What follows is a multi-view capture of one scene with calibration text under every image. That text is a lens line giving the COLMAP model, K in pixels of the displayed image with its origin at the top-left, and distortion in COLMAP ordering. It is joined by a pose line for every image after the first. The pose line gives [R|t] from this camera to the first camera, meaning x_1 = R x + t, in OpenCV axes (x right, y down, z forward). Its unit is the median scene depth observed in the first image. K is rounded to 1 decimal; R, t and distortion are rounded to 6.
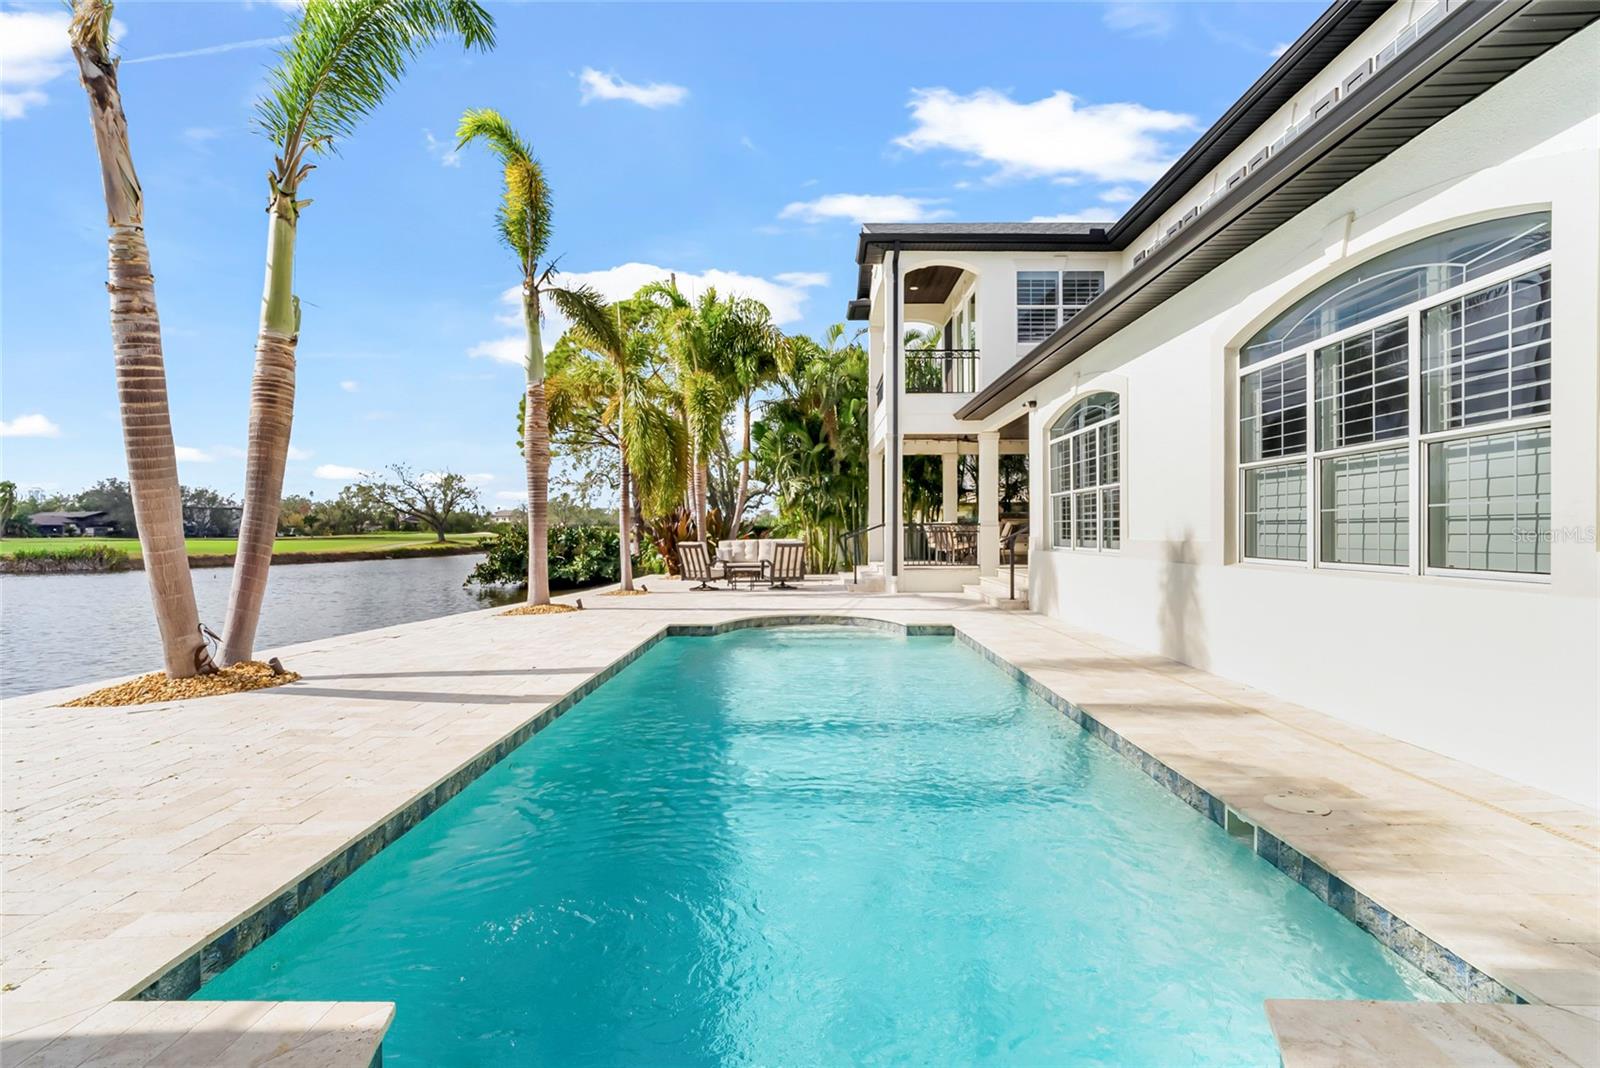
lens RADIAL K [[766.7, 0, 800.0], [0, 766.7, 534.0], [0, 0, 1]] dist [-0.003854, 0.001207]
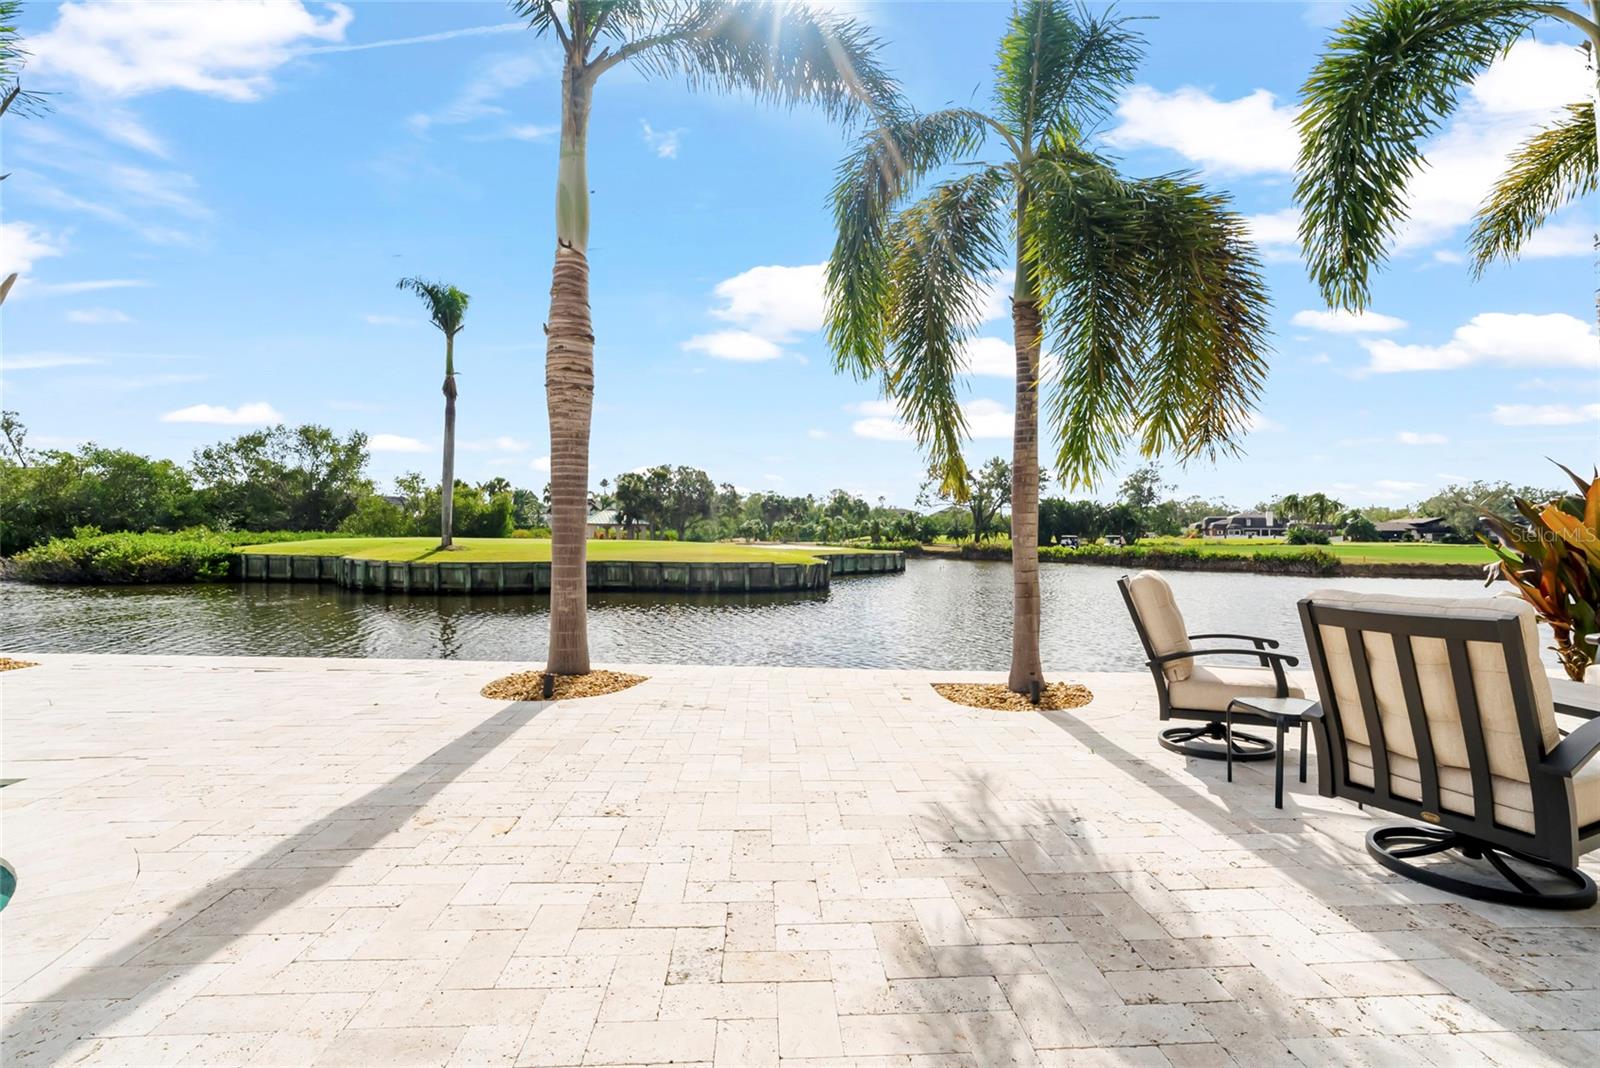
lens RADIAL K [[747.3, 0, 809.7], [0, 747.3, 533.6], [0, 0, 1]] dist [-0.010241, 0.000956]
pose [[0.082207, 0.002145, -0.996613, 0.146216], [-0.010831, 0.999941, 0.001259, -0.003373], [0.996556, 0.010690, 0.082225, 0.900501]]
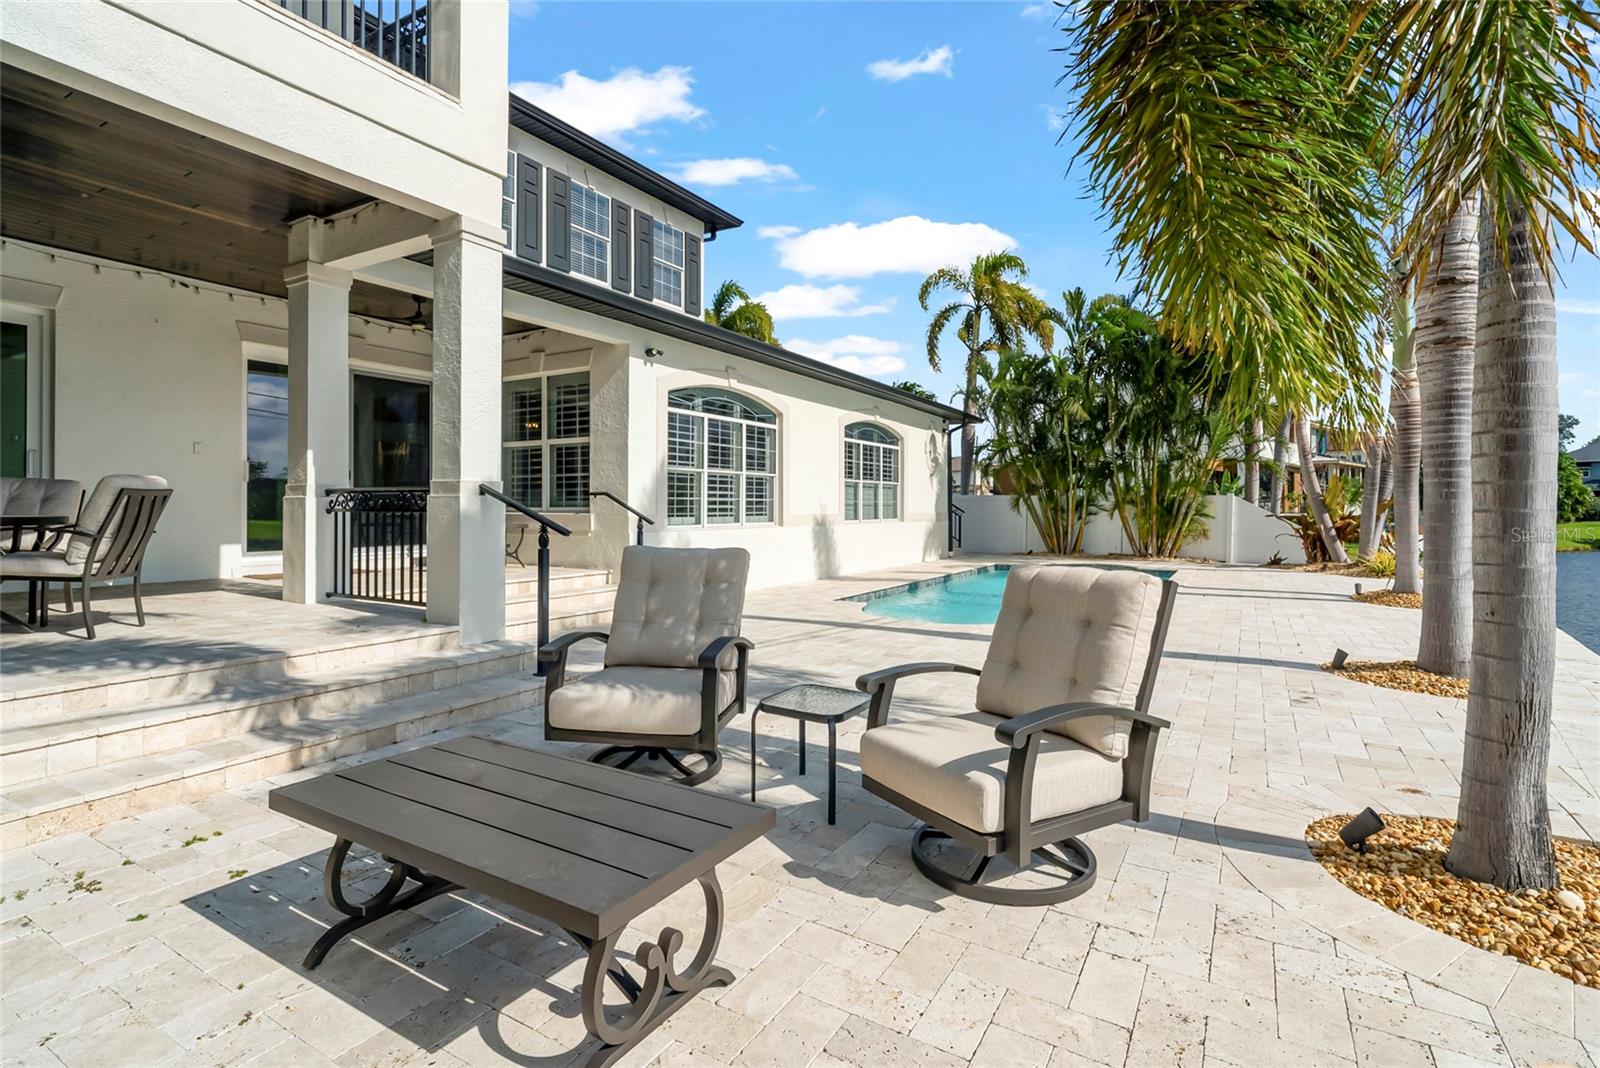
lens RADIAL K [[762.1, 0, 804.7], [0, 762.1, 506.2], [0, 0, 1]] dist [-0.005687, -0.000037]
pose [[-0.871695, 0.002605, 0.490043, -0.183320], [0.003057, 0.999995, 0.000122, -0.004537], [-0.490040, 0.001605, -0.871698, 1.266727]]
